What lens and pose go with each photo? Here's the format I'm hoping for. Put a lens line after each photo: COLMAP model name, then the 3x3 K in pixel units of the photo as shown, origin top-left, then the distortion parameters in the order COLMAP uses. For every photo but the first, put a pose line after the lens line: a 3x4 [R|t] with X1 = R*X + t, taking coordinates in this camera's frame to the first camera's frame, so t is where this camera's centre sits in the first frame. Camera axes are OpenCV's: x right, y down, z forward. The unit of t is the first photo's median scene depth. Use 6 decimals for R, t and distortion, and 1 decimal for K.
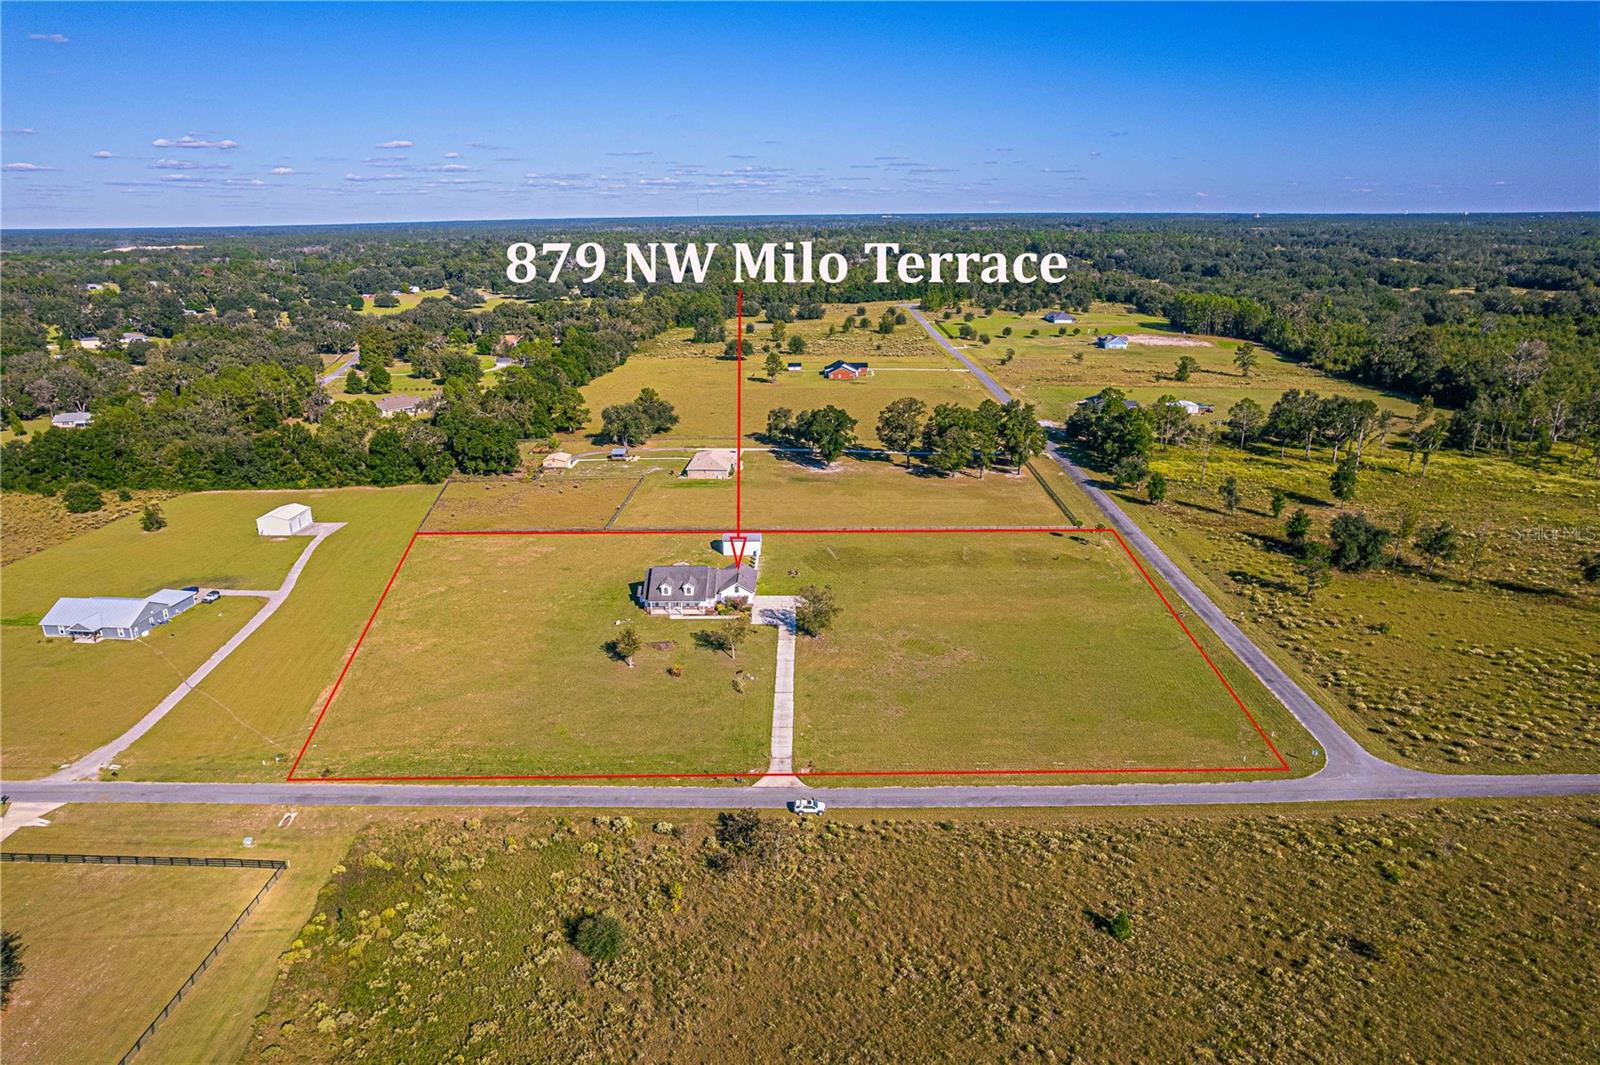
lens RADIAL K [[1025.3, 0, 790.3], [0, 1025.3, 538.7], [0, 0, 1]] dist [-0.078698, 0.070232]
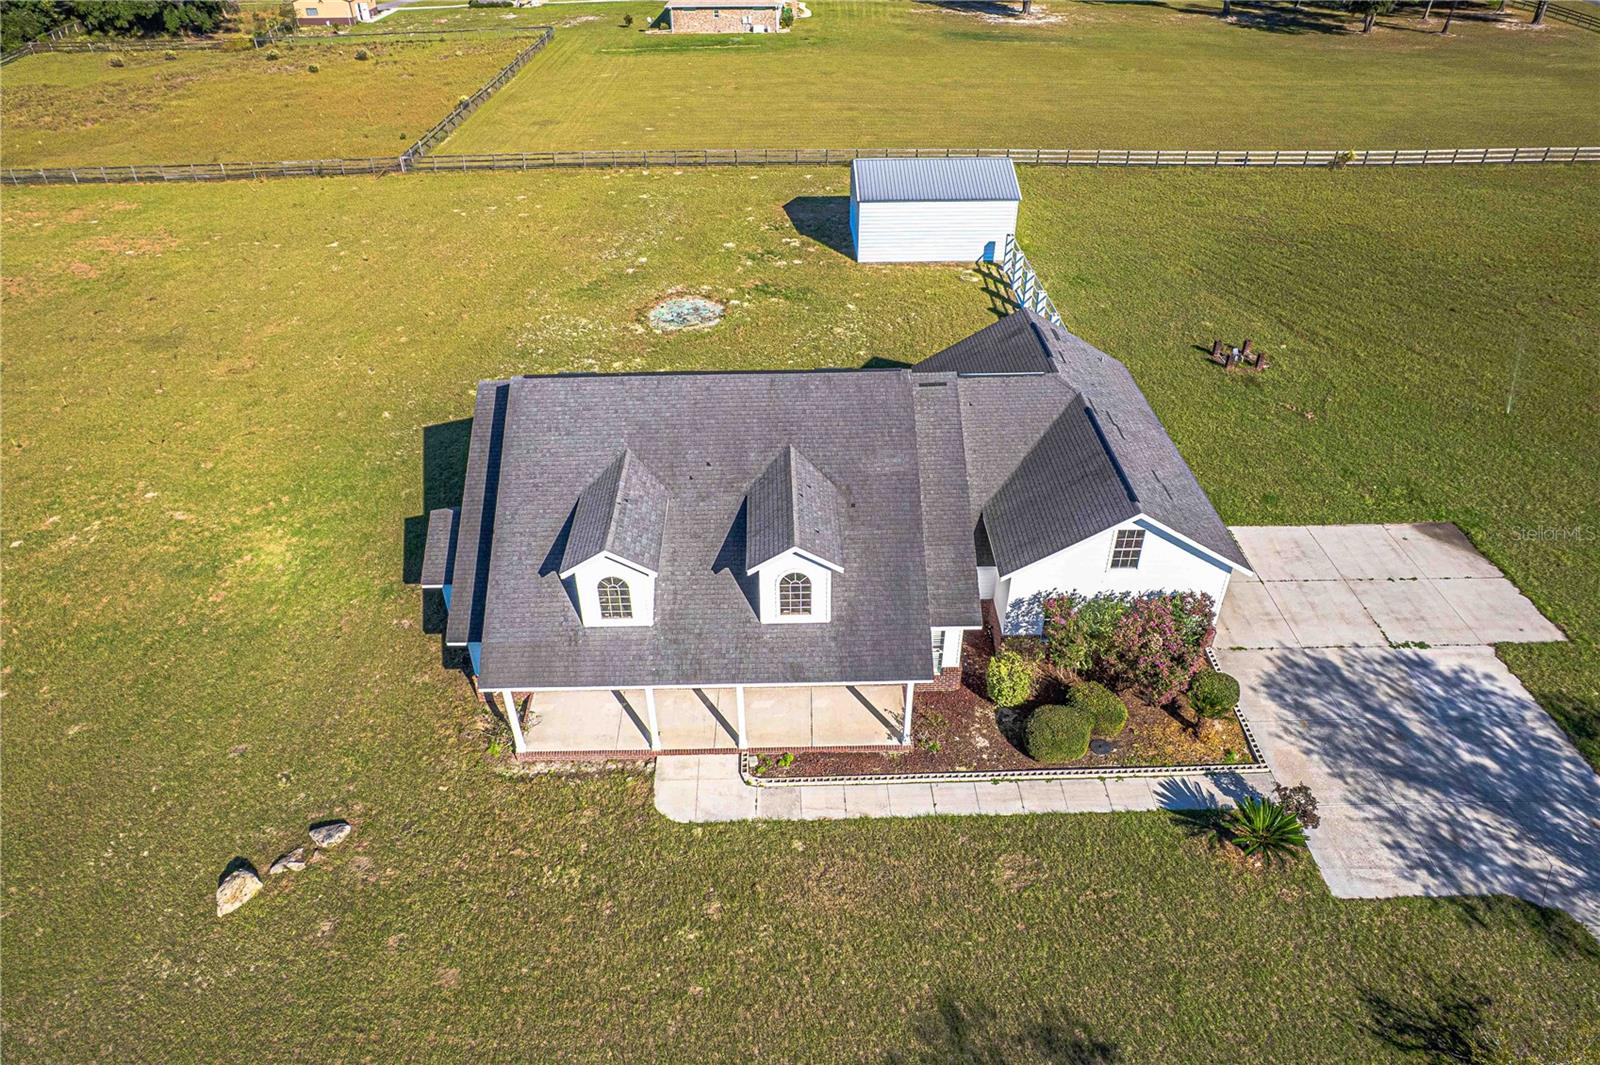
lens RADIAL K [[1025.3, 0, 796.3], [0, 1025.3, 543.0], [0, 0, 1]] dist [-0.078698, 0.070232]
pose [[0.999368, -0.018094, 0.030600, -0.101385], [0.007724, 0.950727, 0.309933, 0.005373], [-0.034701, -0.309501, 0.950266, 0.869641]]
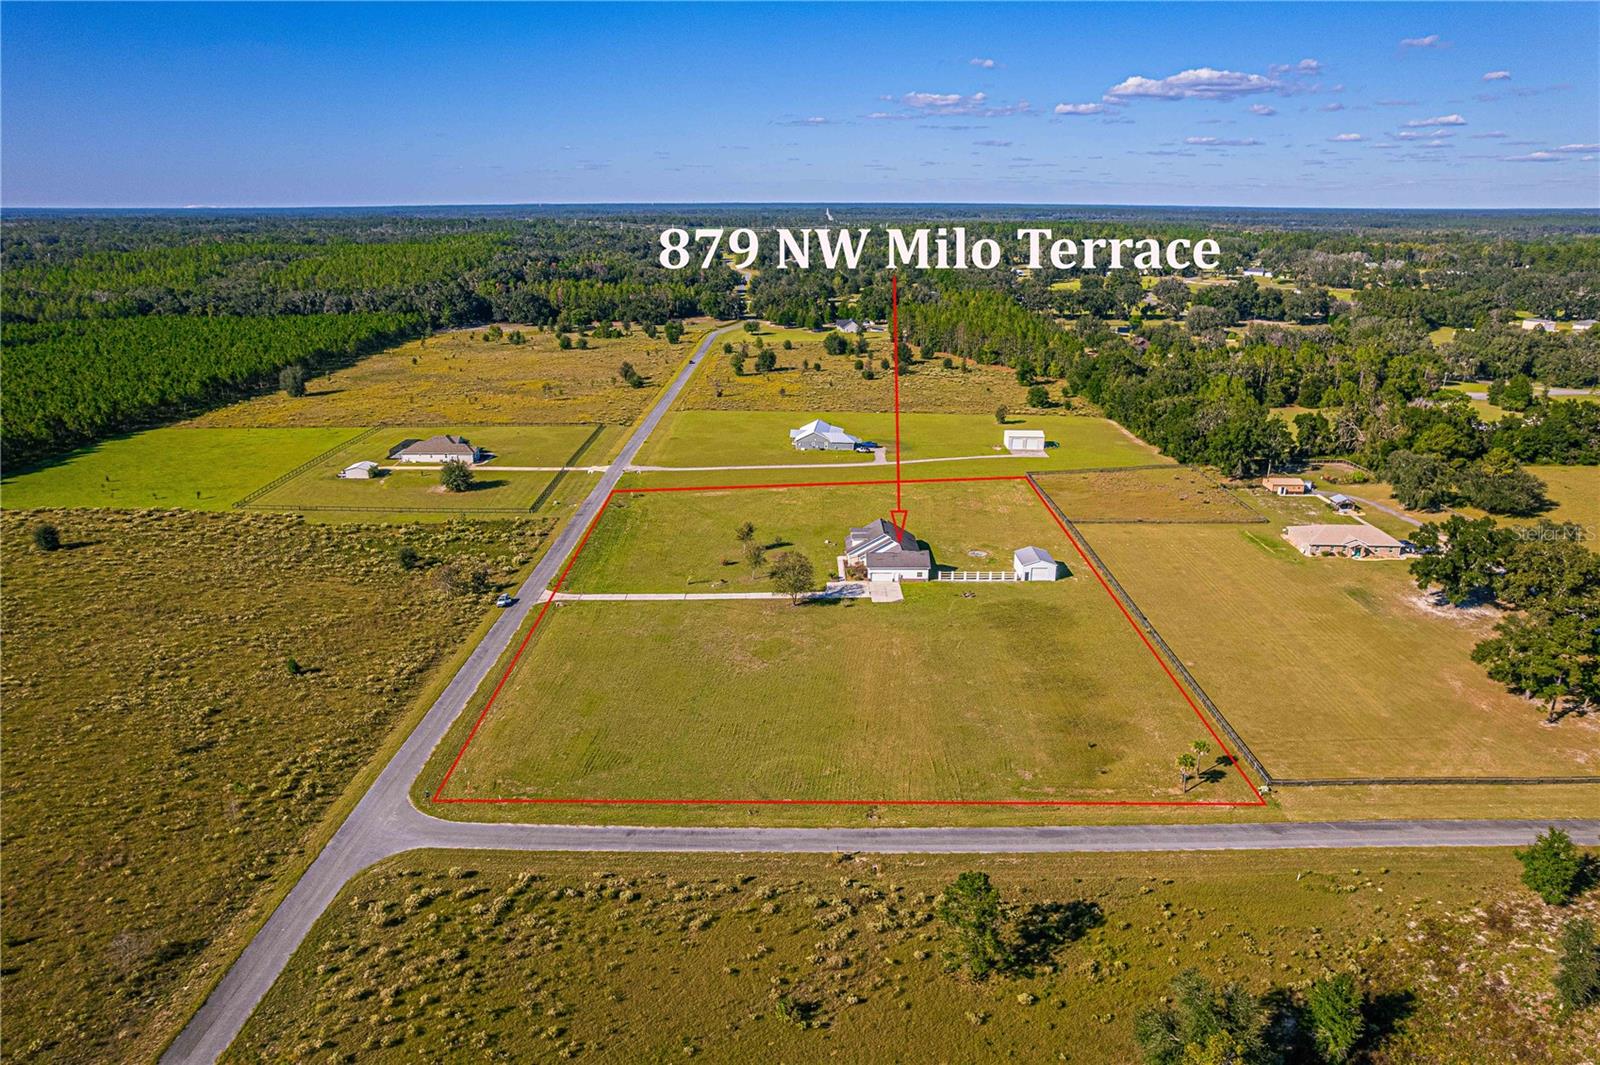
lens RADIAL K [[1025.3, 0, 797.9], [0, 1025.3, 538.5], [0, 0, 1]] dist [-0.078698, 0.070232]
pose [[0.014810, 0.326818, -0.944971, 0.925734], [-0.306765, 0.900983, 0.306797, -0.267800], [0.951670, 0.285340, 0.113600, 0.807511]]
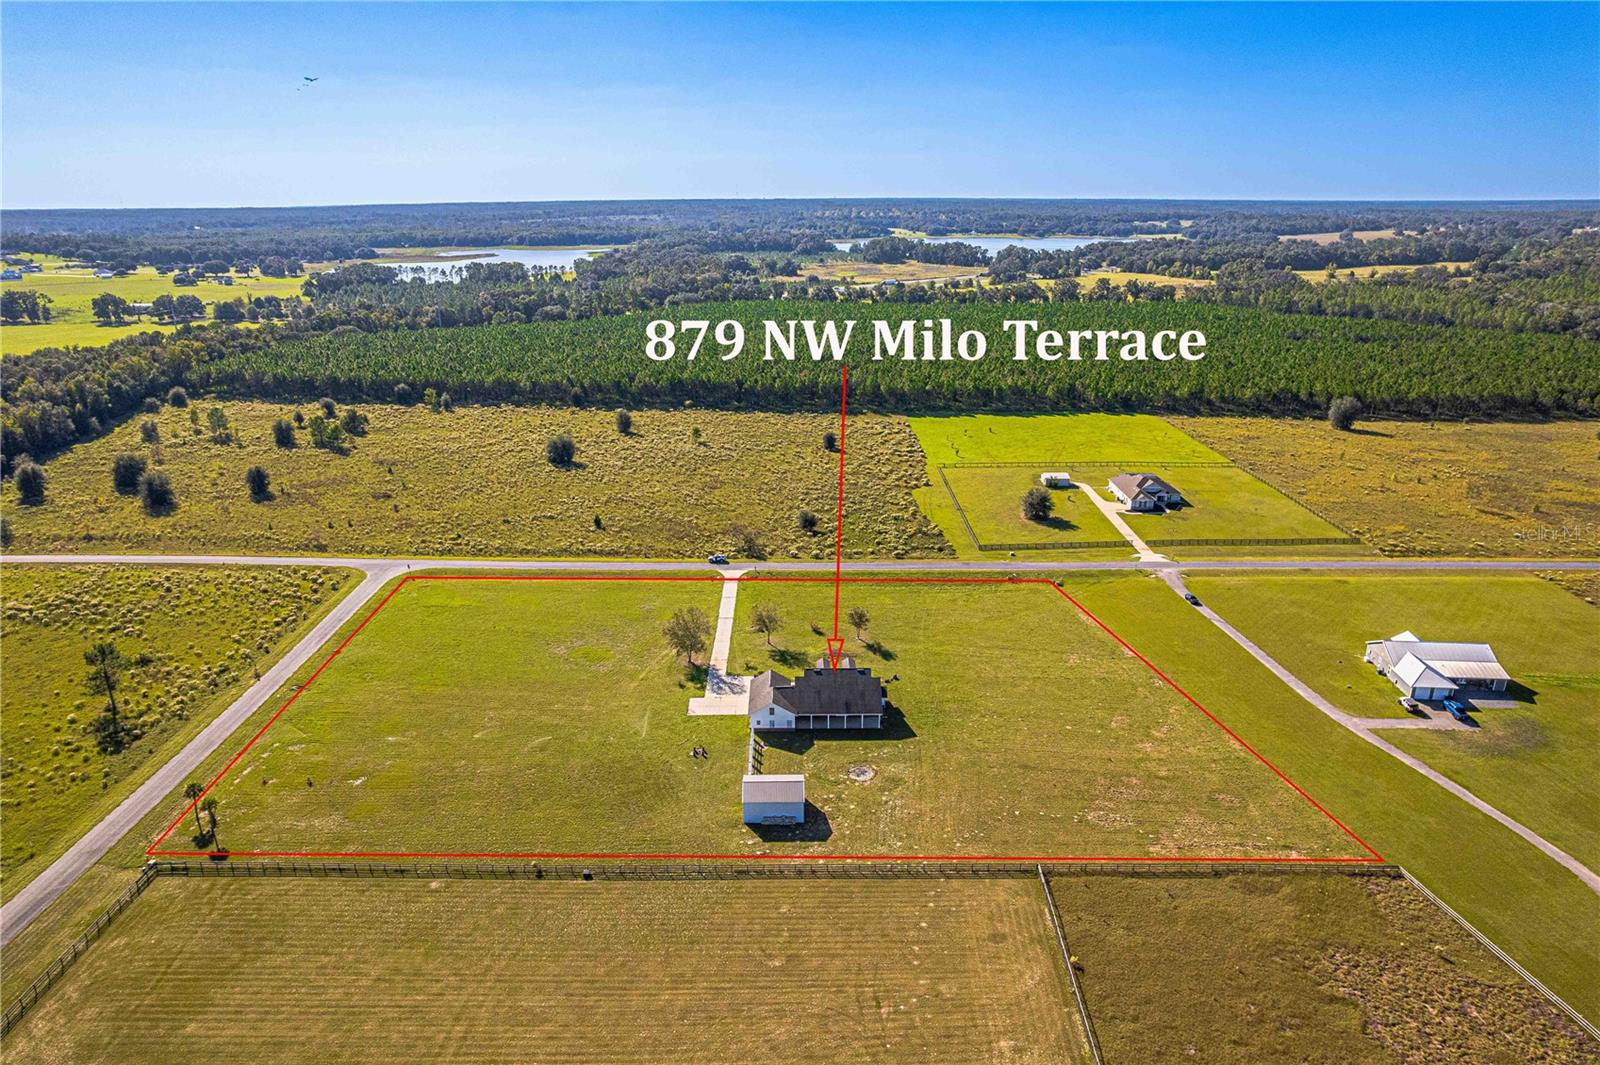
lens RADIAL K [[1025.3, 0, 793.6], [0, 1025.3, 538.6], [0, 0, 1]] dist [-0.078698, 0.070232]
pose [[-0.999659, 0.022475, -0.013300, -0.062683], [0.010157, 0.803769, 0.594855, -0.571760], [0.024059, 0.594517, -0.803723, 1.637774]]
